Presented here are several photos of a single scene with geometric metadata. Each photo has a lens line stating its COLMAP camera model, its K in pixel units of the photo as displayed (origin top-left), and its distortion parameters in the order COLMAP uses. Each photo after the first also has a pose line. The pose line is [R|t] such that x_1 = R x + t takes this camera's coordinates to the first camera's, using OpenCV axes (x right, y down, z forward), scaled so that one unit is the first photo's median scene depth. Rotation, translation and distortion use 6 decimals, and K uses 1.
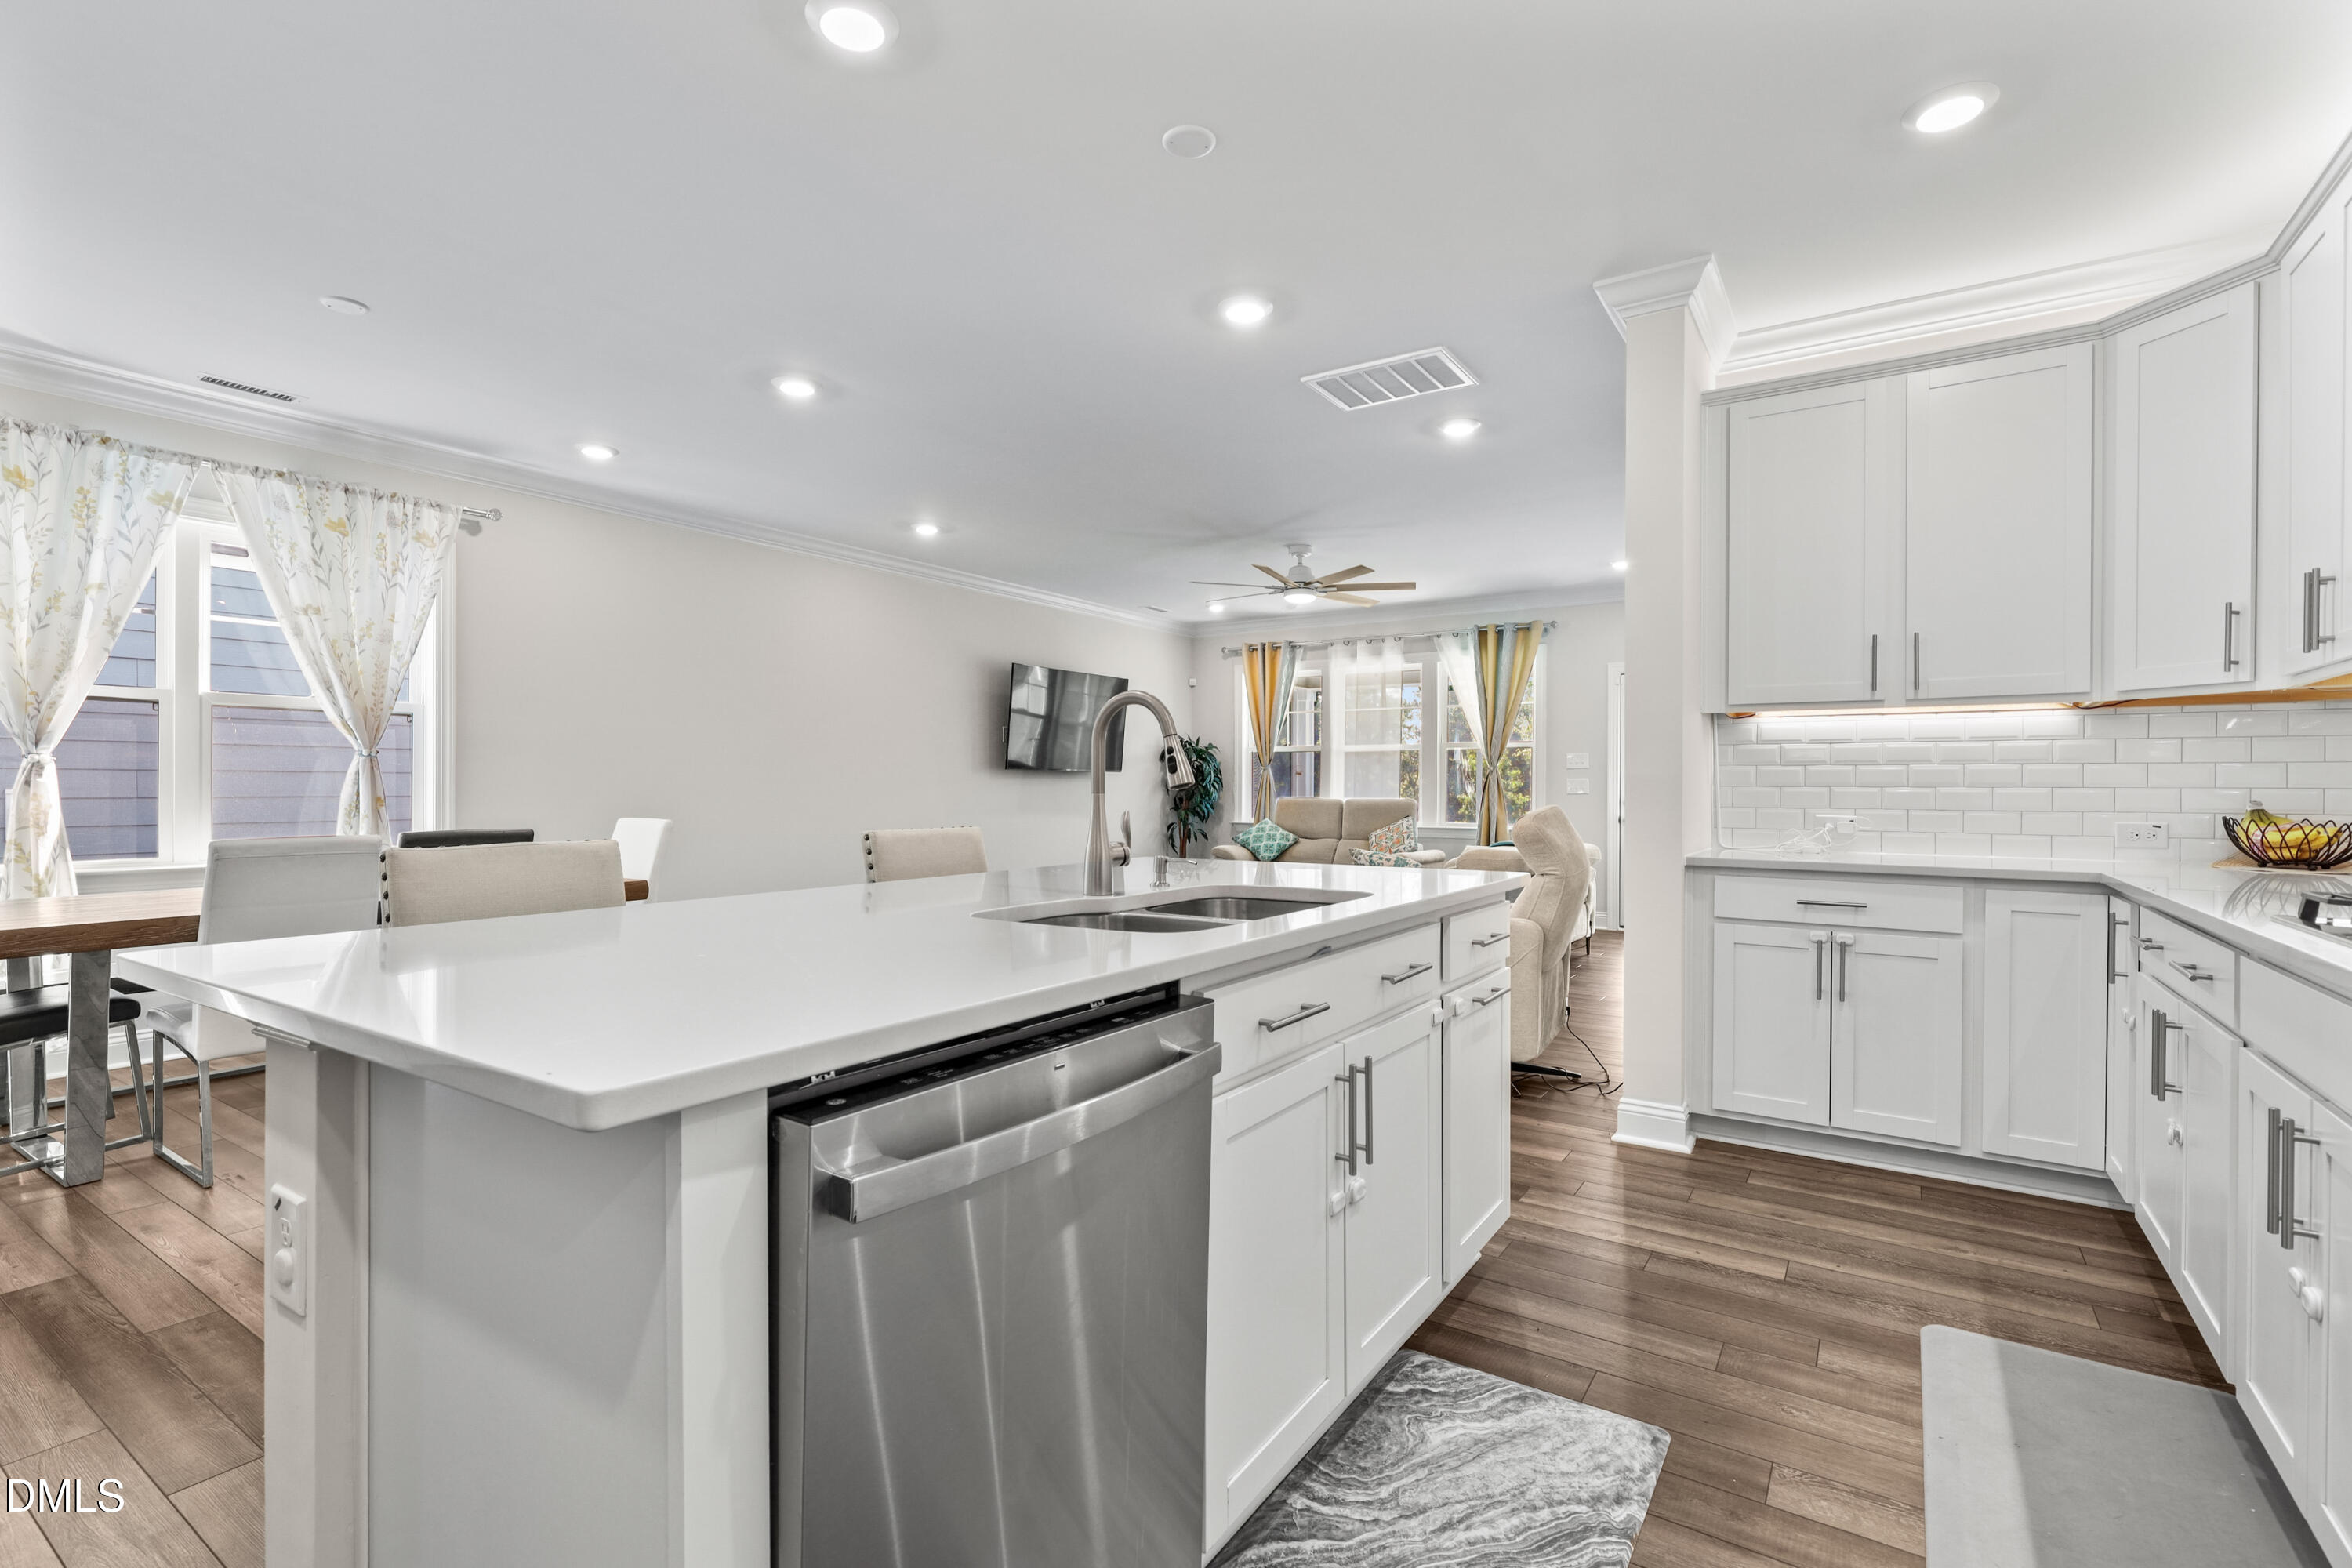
lens RADIAL K [[1055.1, 0, 1176.0], [0, 1055.1, 784.0], [0, 0, 1]] dist [-0.000748, 0.000124]
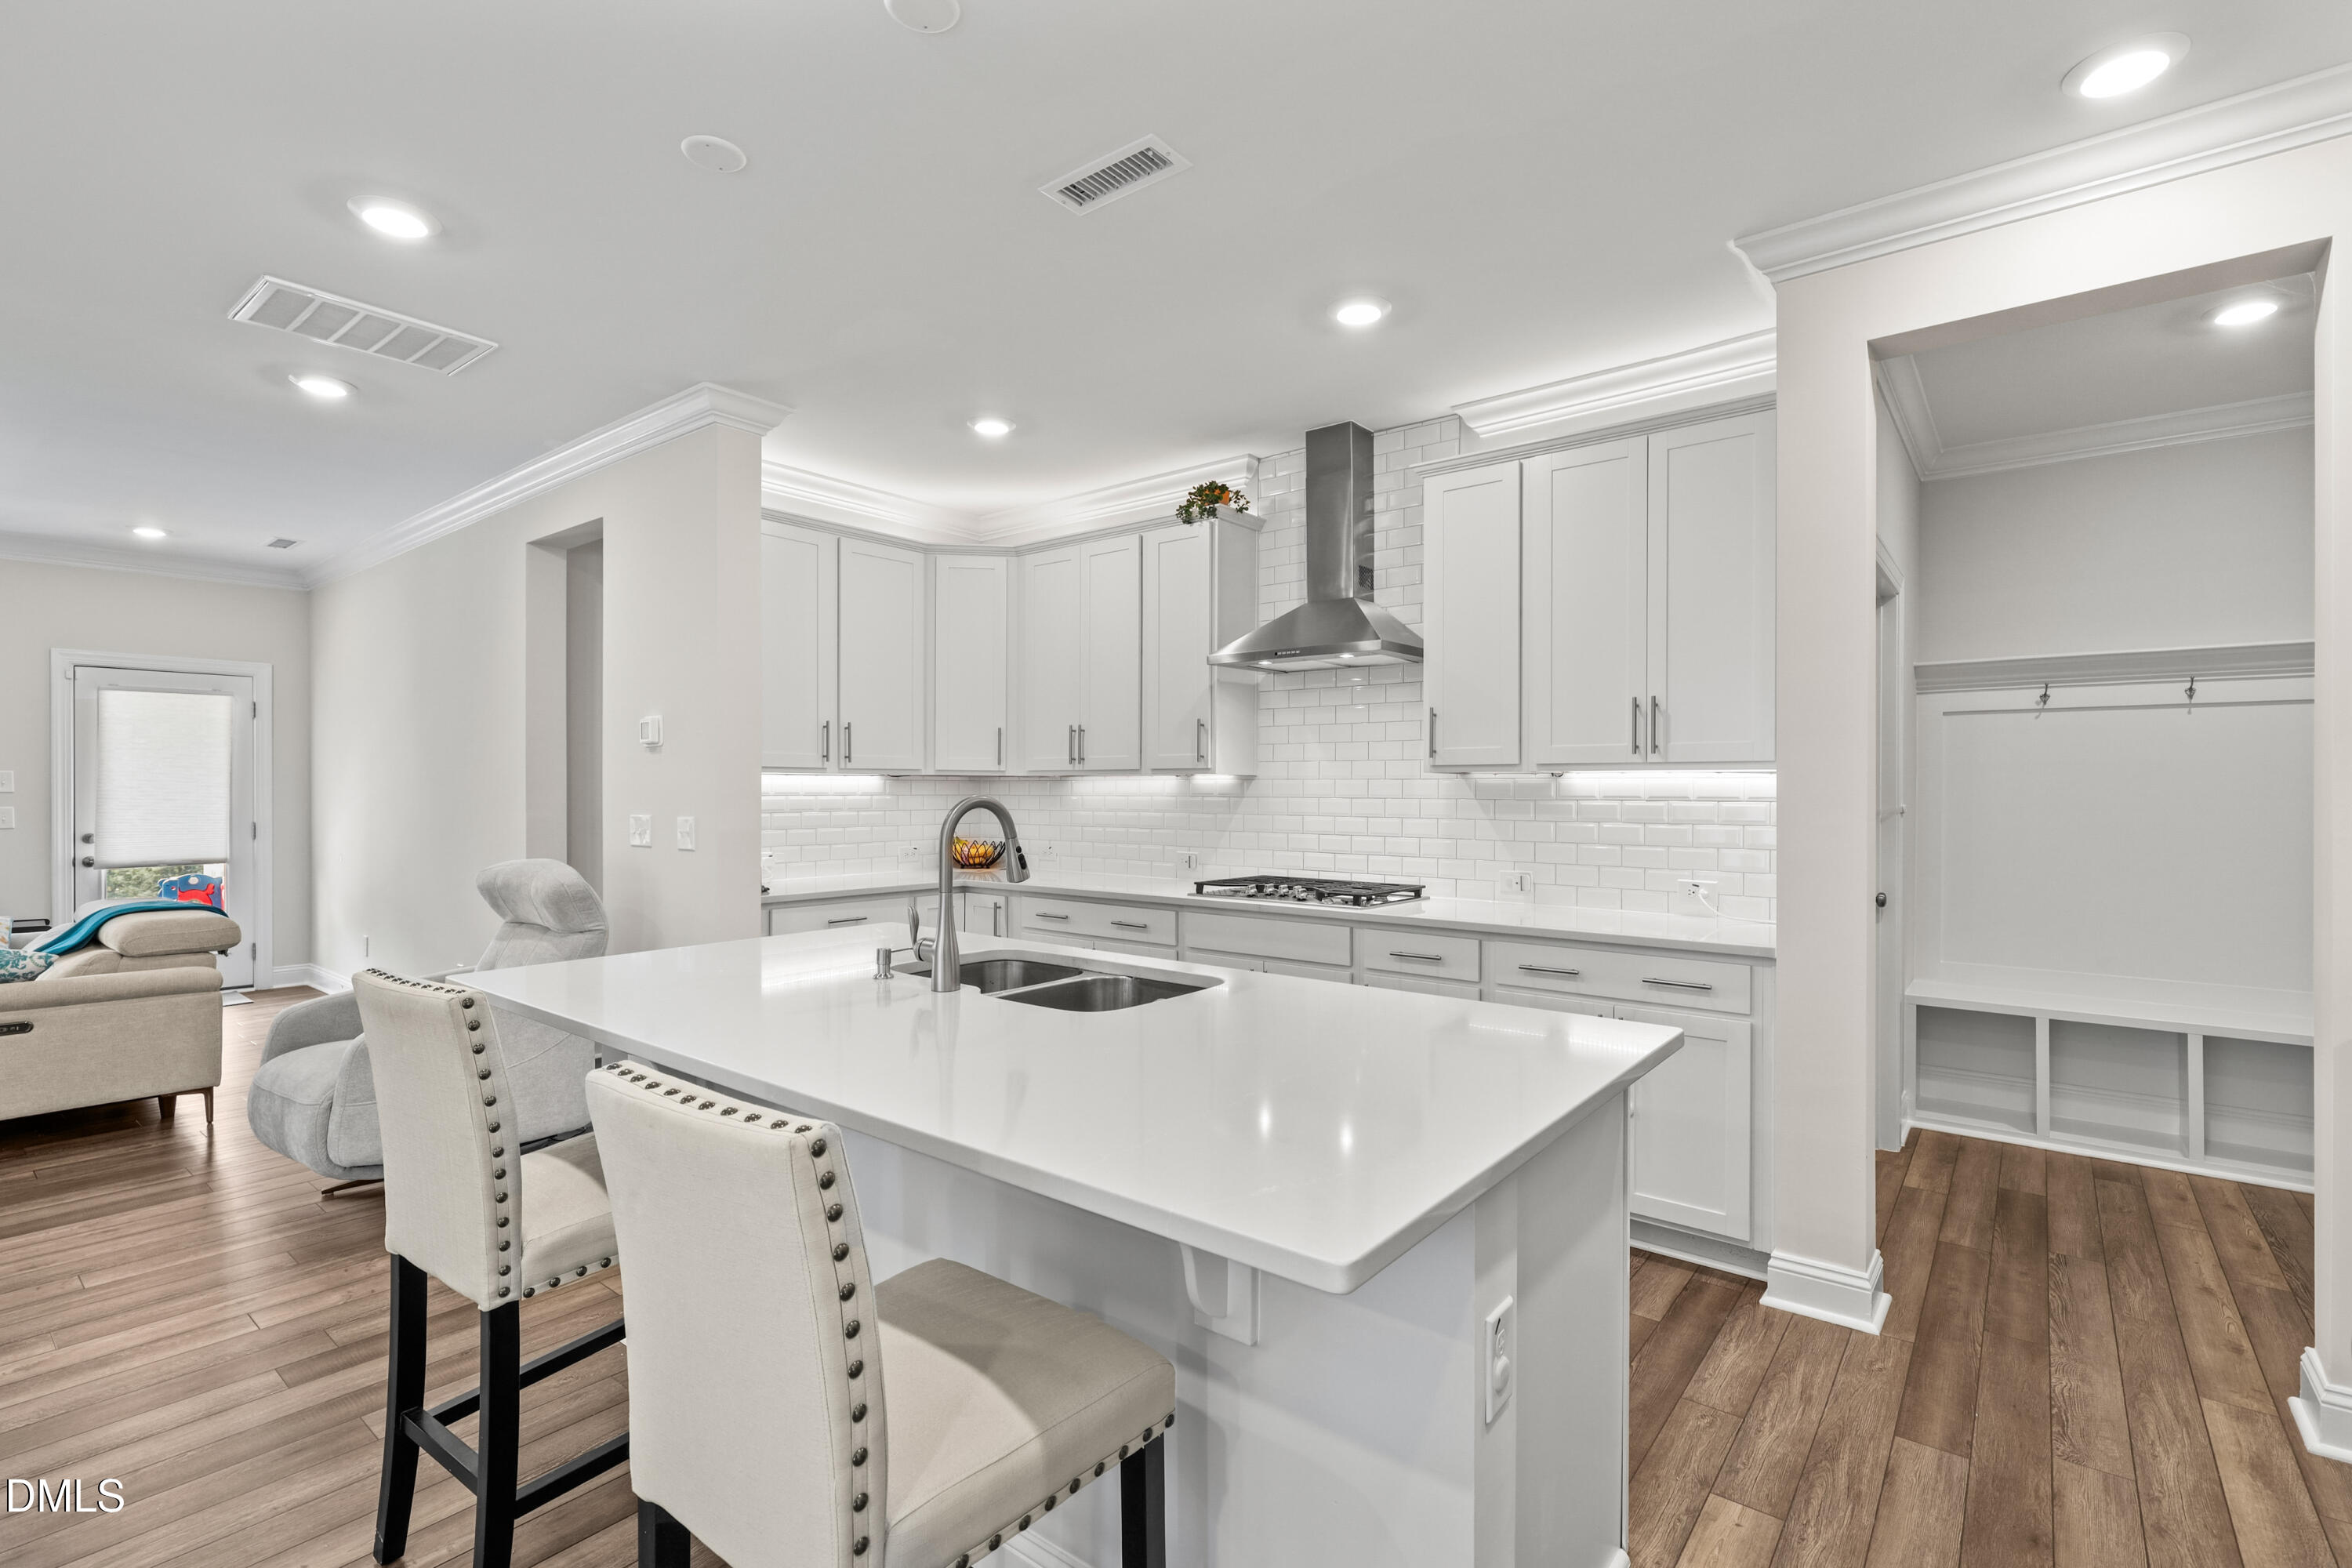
lens RADIAL K [[1078.3, 0, 1176.0], [0, 1078.3, 784.0], [0, 0, 1]] dist [0.000459, -0.000010]
pose [[0.080635, -0.001768, 0.996742, -0.467560], [0.000036, 0.999998, 0.001771, -0.041250], [-0.996744, -0.000107, 0.080635, 0.292491]]
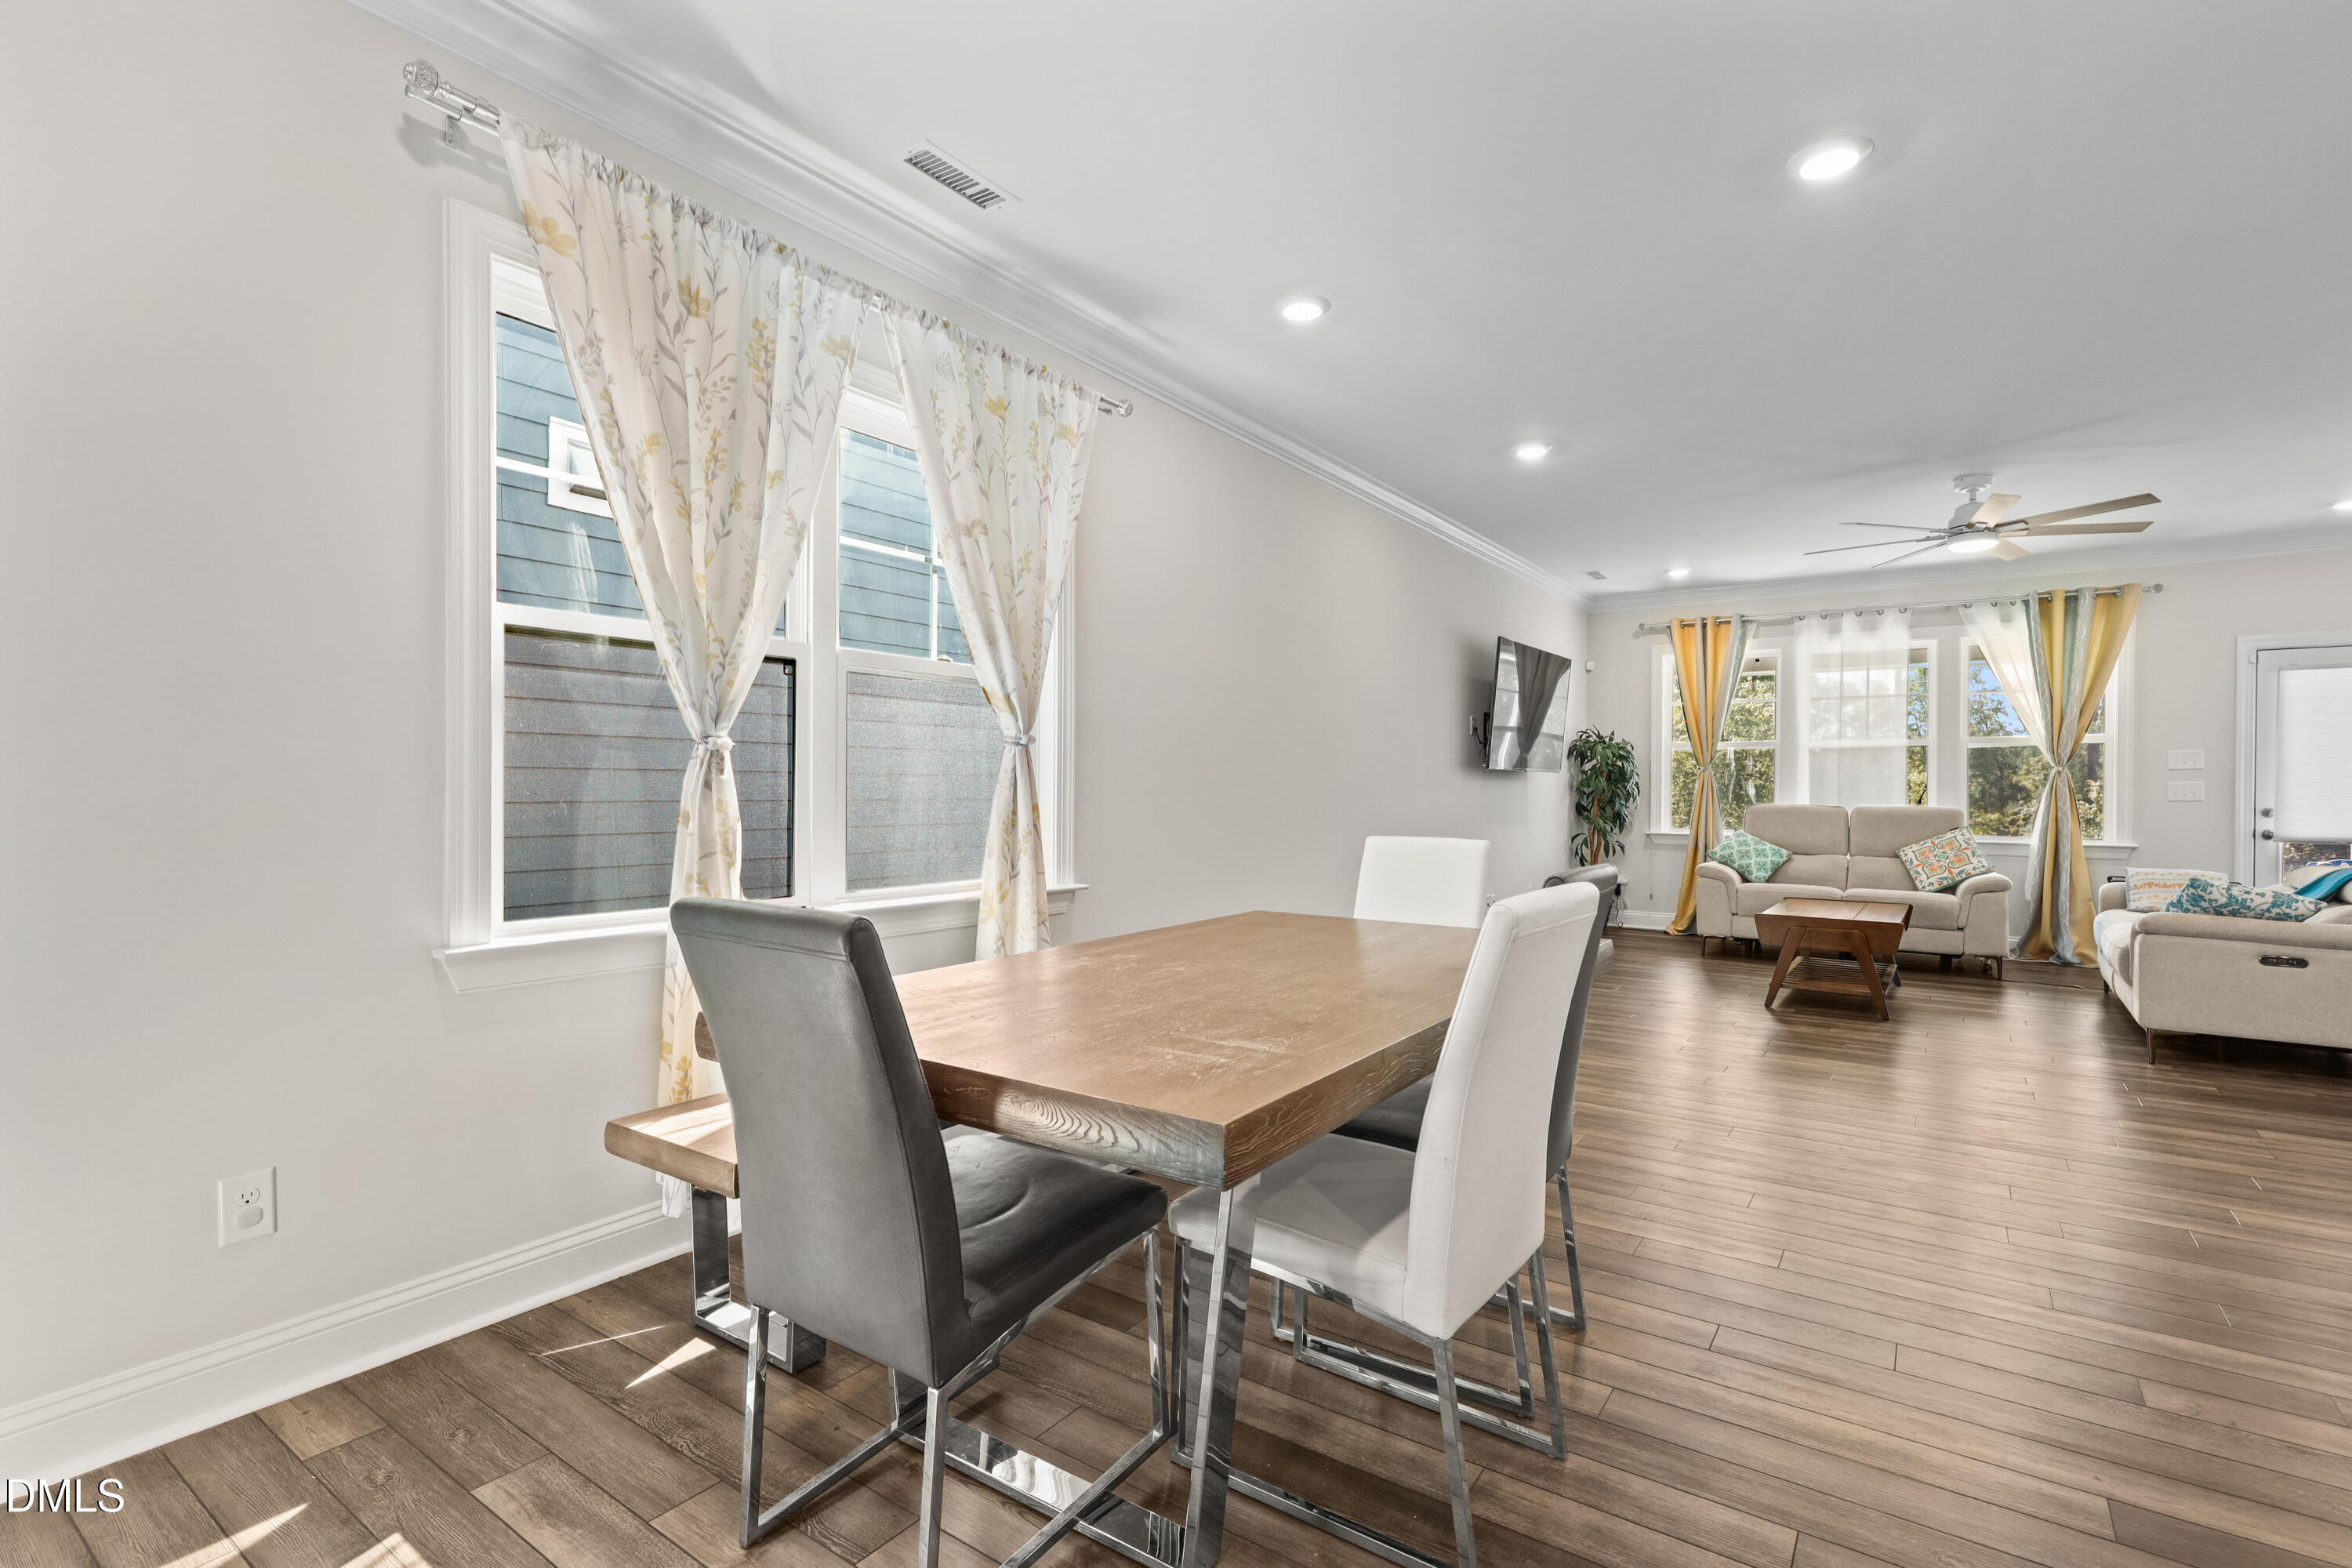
lens RADIAL K [[1078.3, 0, 1176.0], [0, 1078.3, 784.0], [0, 0, 1]] dist [0.000459, -0.000010]
pose [[0.999786, 0.001182, -0.020661, -0.659448], [-0.001249, 0.999994, -0.003216, 0.001037], [0.020657, 0.003241, 0.999781, 0.303652]]
